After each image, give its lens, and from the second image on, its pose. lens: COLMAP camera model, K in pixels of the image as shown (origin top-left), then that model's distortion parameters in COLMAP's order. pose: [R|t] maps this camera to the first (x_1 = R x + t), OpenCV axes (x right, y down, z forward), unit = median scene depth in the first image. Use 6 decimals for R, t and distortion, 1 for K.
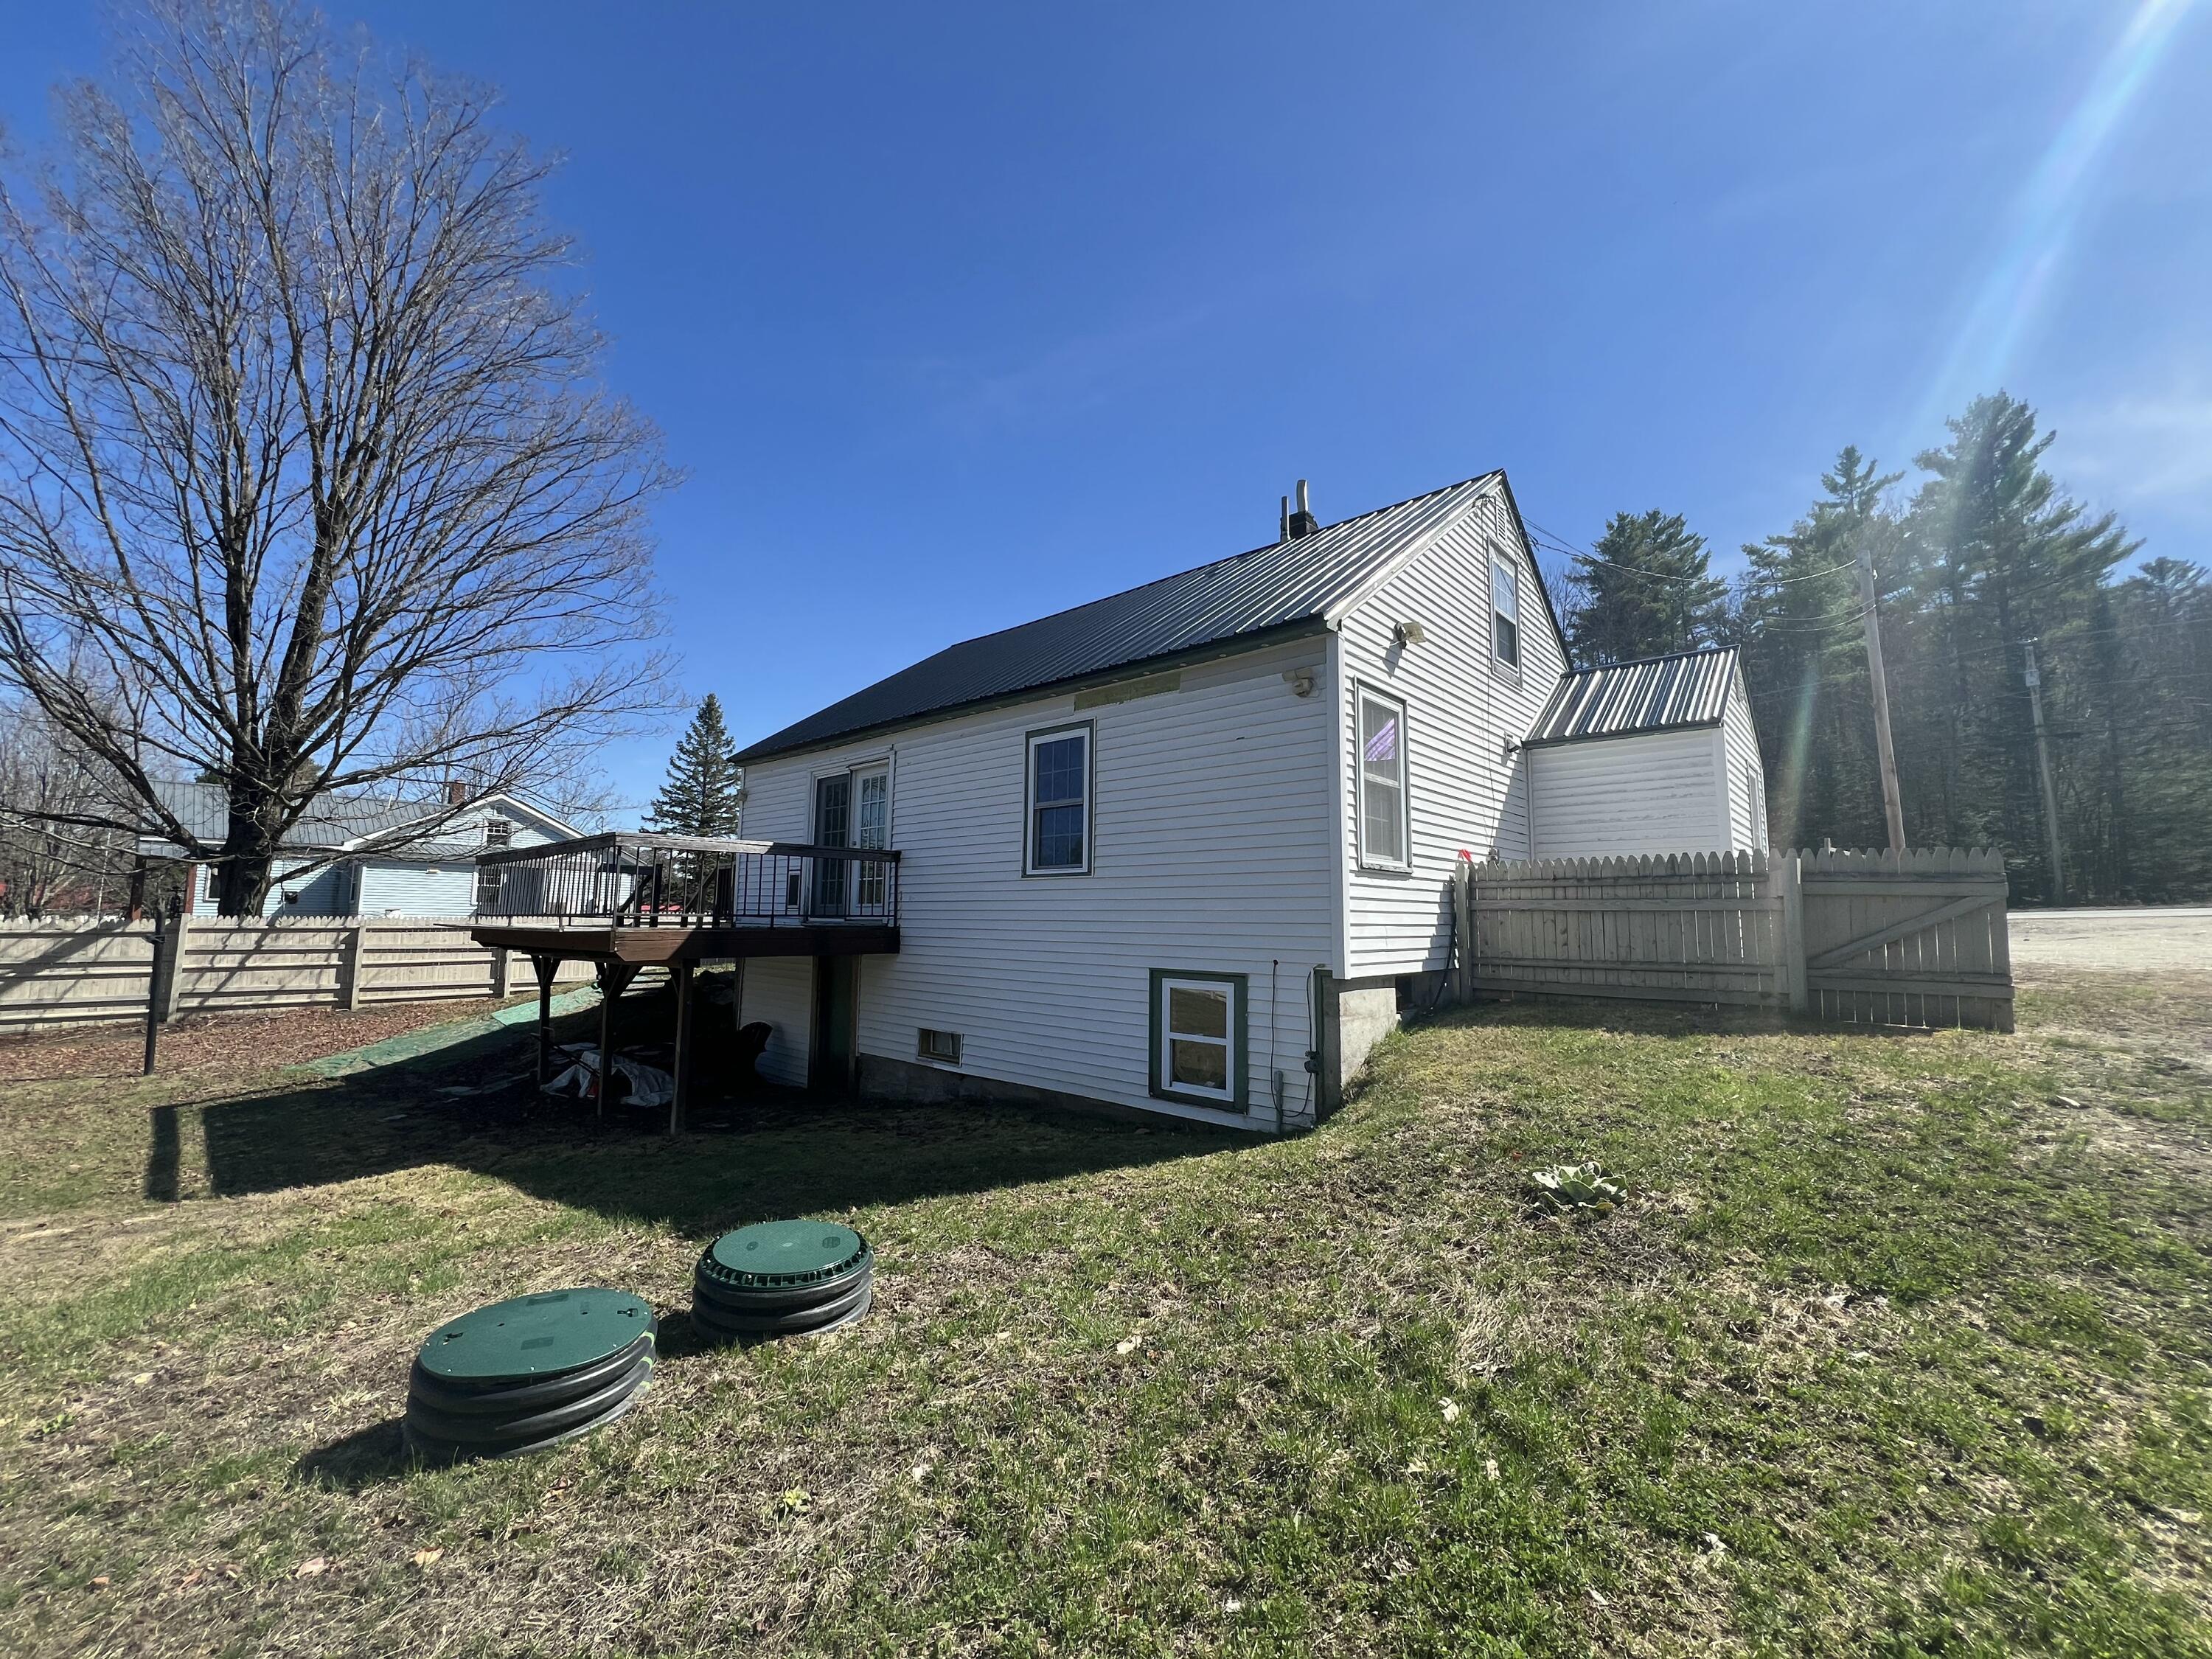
lens RADIAL K [[884.4, 0, 1106.5], [0, 884.4, 820.4], [0, 0, 1]] dist [-0.003097, -0.000166]
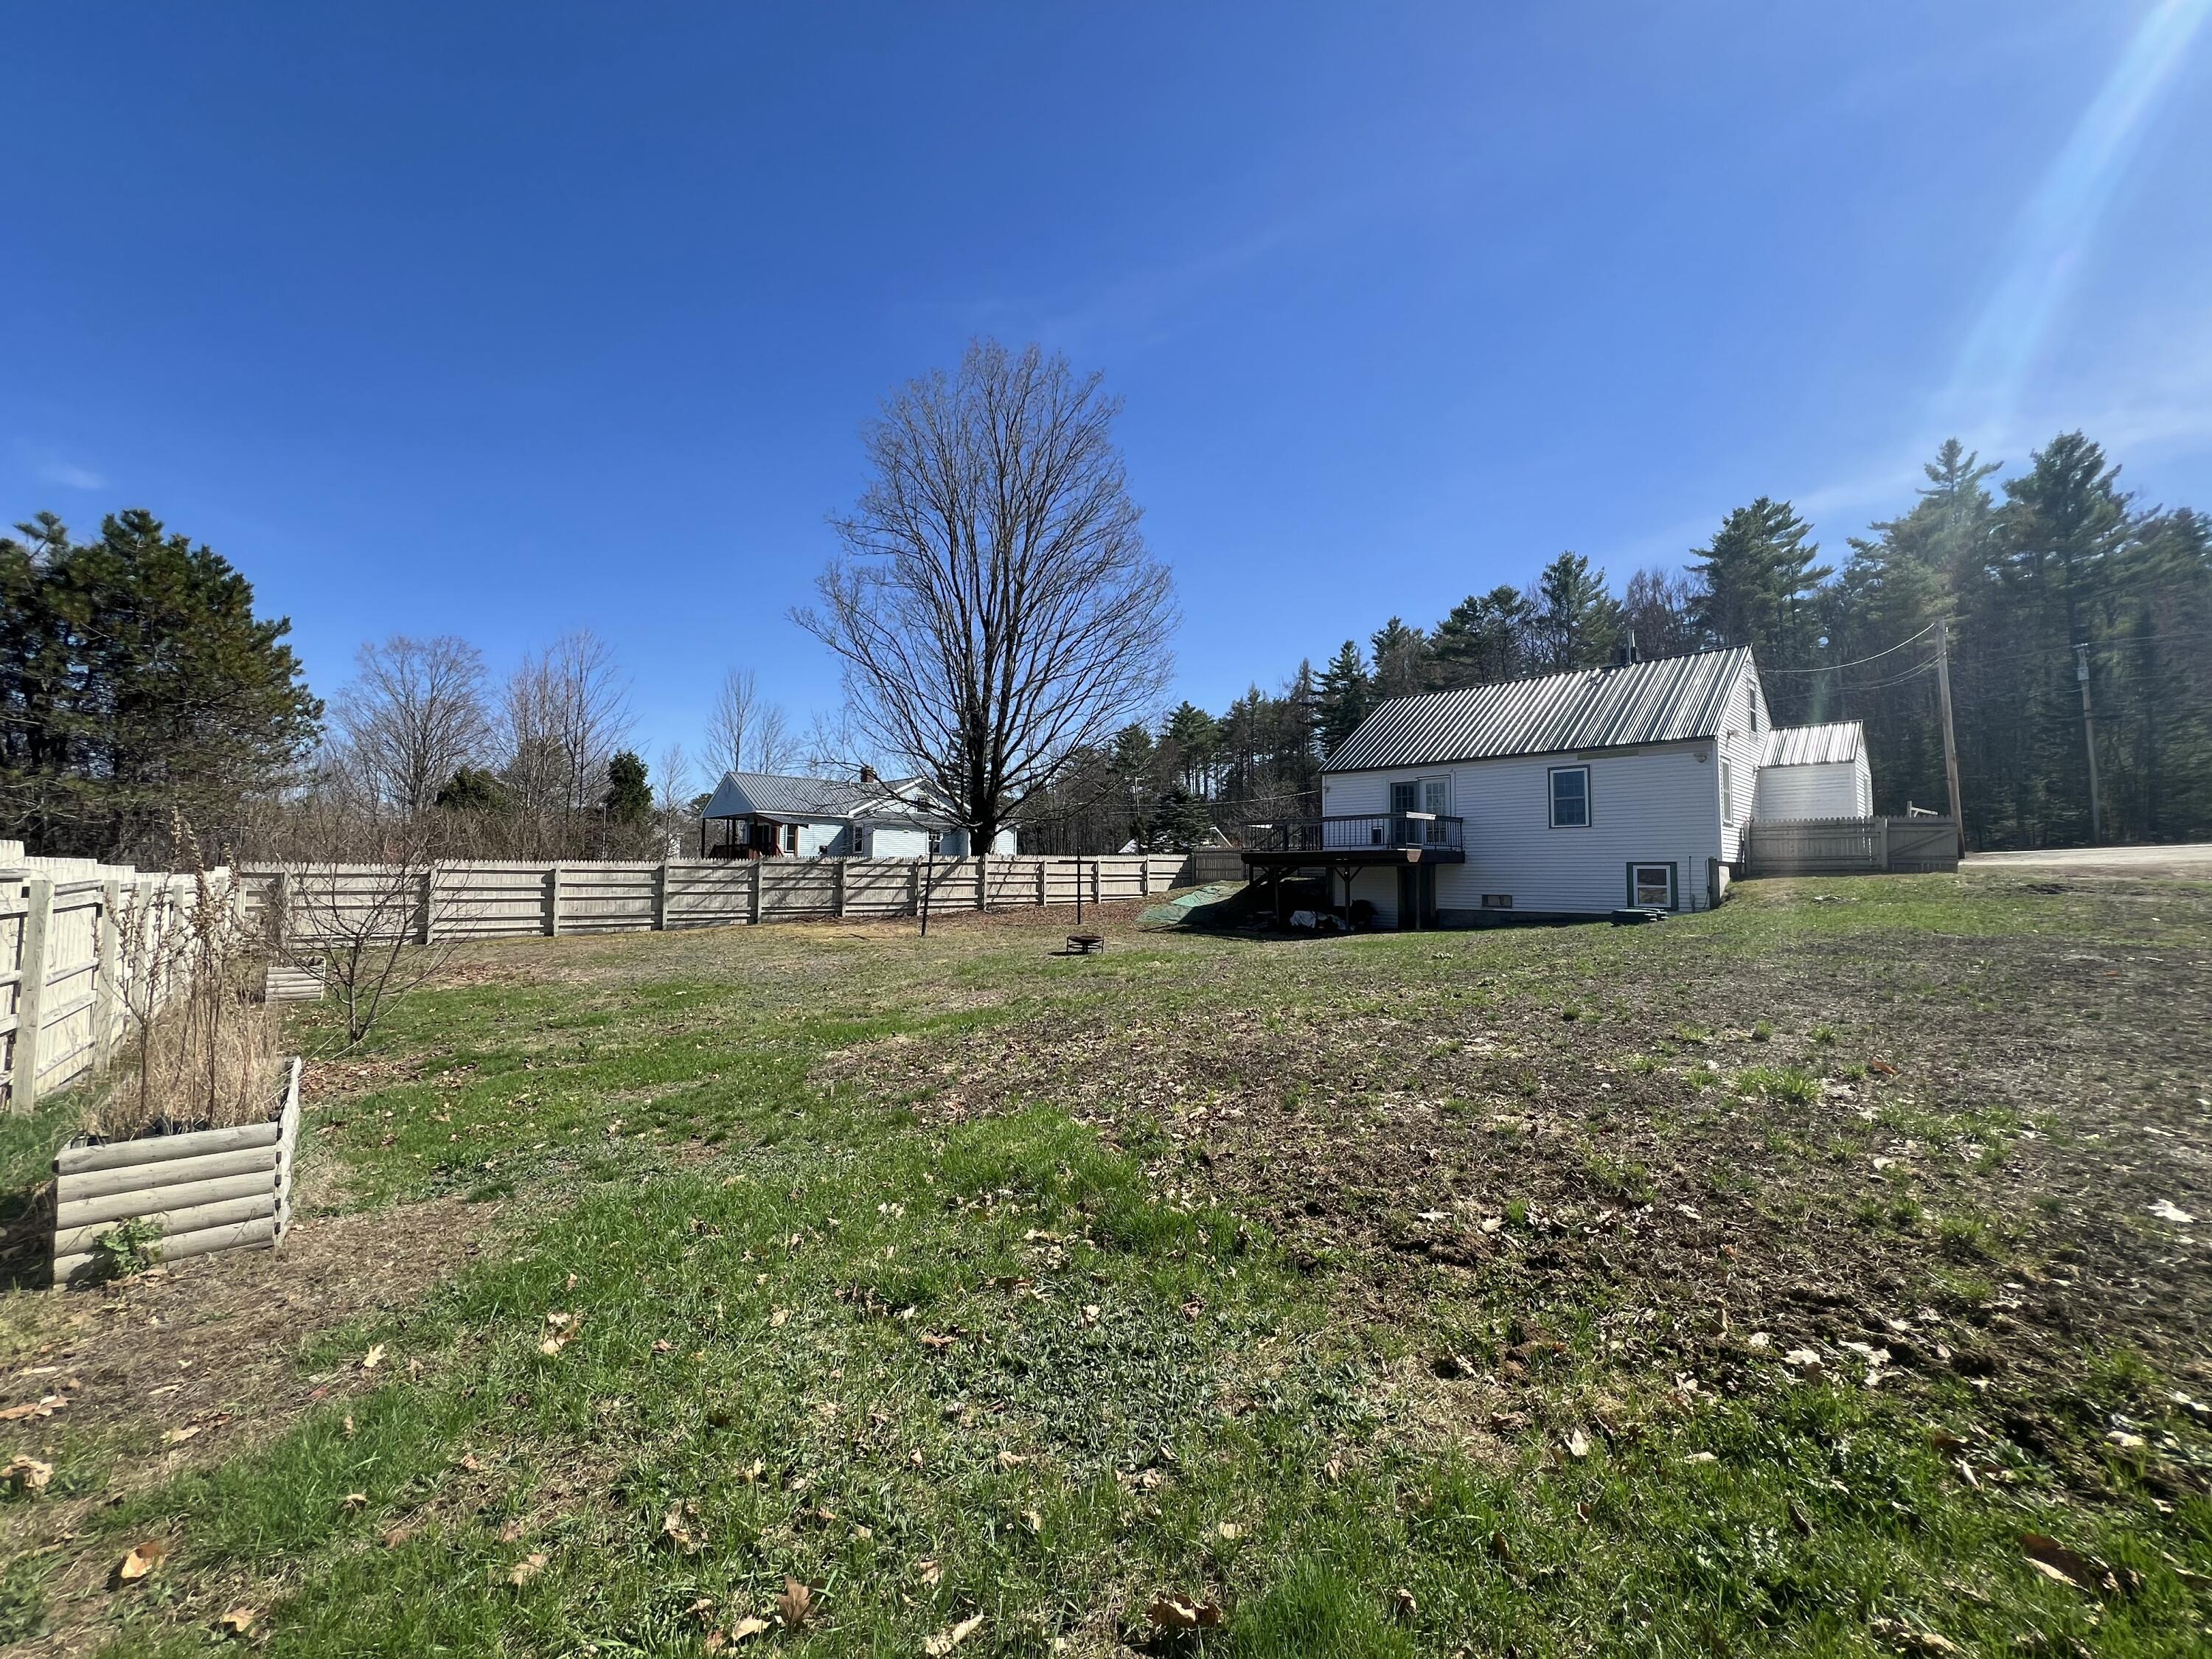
lens RADIAL K [[884.4, 0, 1106.2], [0, 884.4, 828.7], [0, 0, 1]] dist [-0.003097, -0.000166]
pose [[0.998004, -0.008378, -0.062598, -0.658021], [0.011876, 0.998376, 0.055712, -0.047834], [0.062029, -0.056344, 0.996483, -0.847413]]
